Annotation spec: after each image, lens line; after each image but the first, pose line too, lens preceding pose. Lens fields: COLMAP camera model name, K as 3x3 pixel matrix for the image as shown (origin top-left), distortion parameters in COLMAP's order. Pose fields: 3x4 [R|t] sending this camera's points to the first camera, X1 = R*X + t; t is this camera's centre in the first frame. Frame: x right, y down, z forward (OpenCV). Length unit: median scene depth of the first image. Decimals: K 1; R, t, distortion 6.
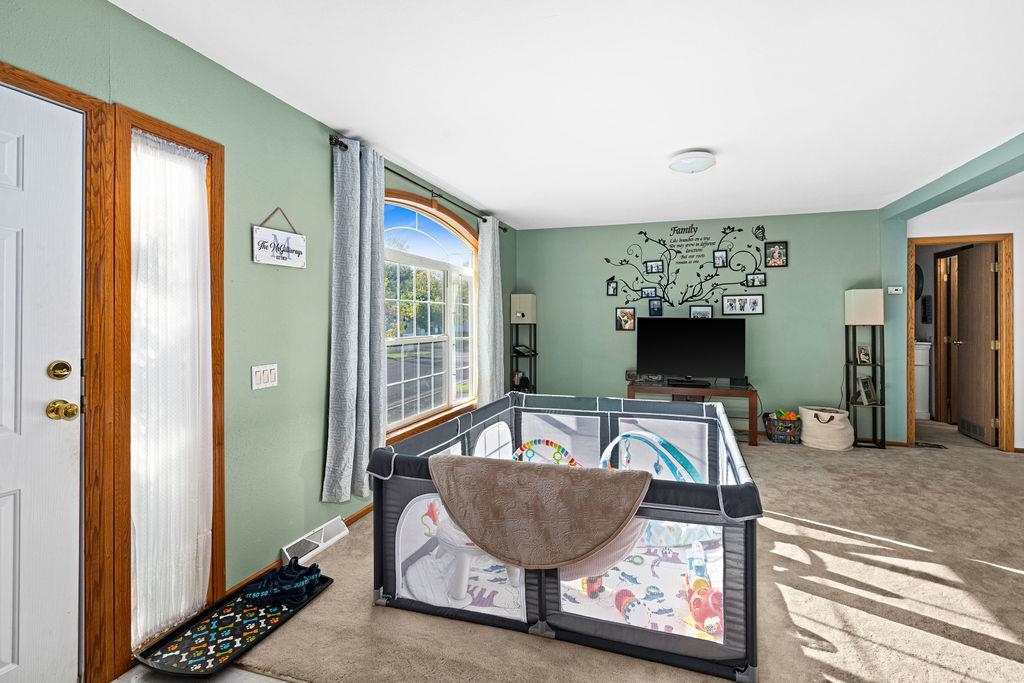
lens RADIAL K [[499.6, 0, 513.9], [0, 499.6, 324.6], [0, 0, 1]] dist [-0.025418, -0.000032]
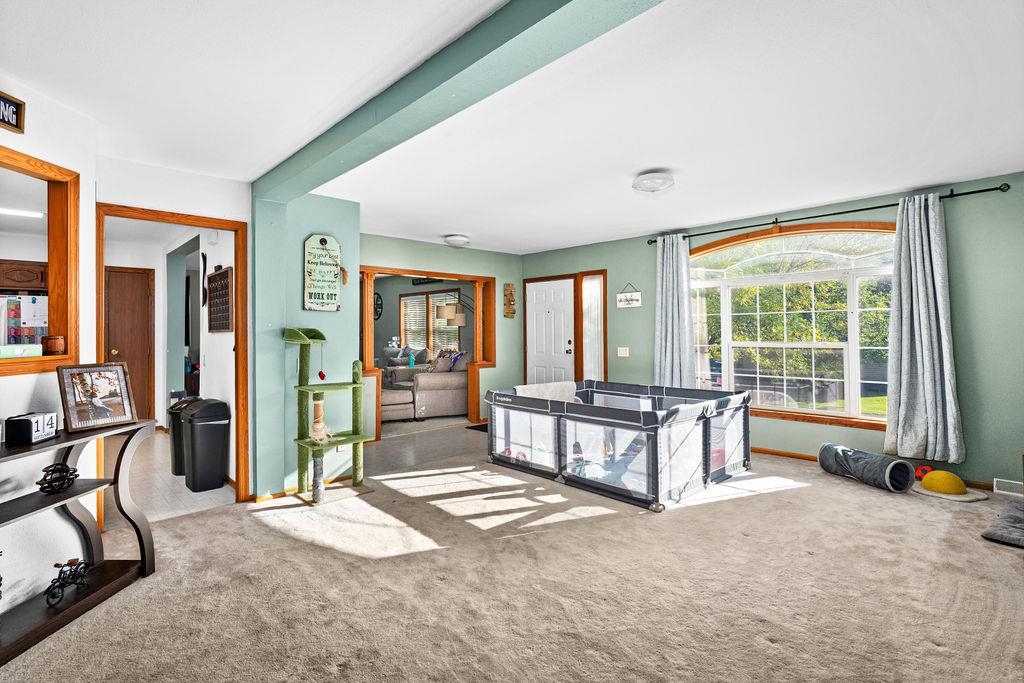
lens RADIAL K [[499.6, 0, 513.9], [0, 499.6, 324.6], [0, 0, 1]] dist [-0.025418, -0.000032]
pose [[-0.474755, -0.005520, -0.880101, 2.056168], [0.005371, 0.999944, -0.009169, -0.014624], [0.880102, -0.009080, -0.474698, 1.756520]]
